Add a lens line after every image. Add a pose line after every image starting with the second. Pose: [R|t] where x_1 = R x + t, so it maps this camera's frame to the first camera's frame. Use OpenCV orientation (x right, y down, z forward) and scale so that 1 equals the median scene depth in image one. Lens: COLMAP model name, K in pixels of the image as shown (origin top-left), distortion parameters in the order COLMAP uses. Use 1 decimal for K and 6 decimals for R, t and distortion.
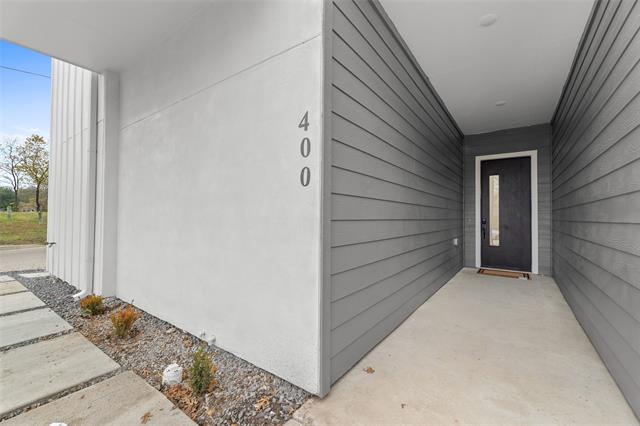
lens RADIAL K [[269.8, 0, 320.0], [0, 269.8, 213.0], [0, 0, 1]] dist [0.002664, 0.000417]
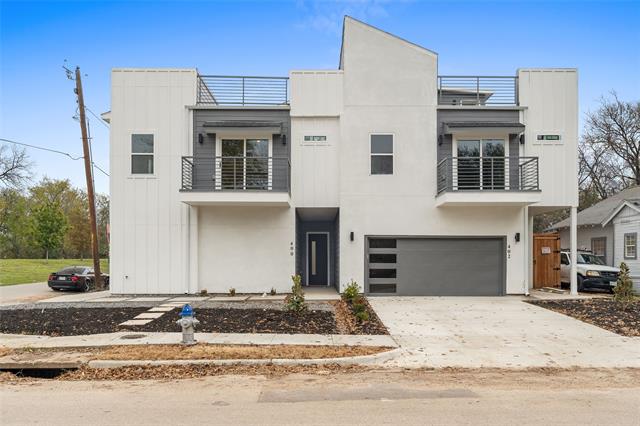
lens RADIAL K [[485.8, 0, 320.0], [0, 485.8, 213.0], [0, 0, 1]] dist [0.000734, 0.000887]
pose [[0.807307, 0.050579, 0.587960, -1.698258], [0.000276, 0.996288, -0.086083, -0.034568], [-0.590131, 0.069658, 0.804297, -2.284953]]
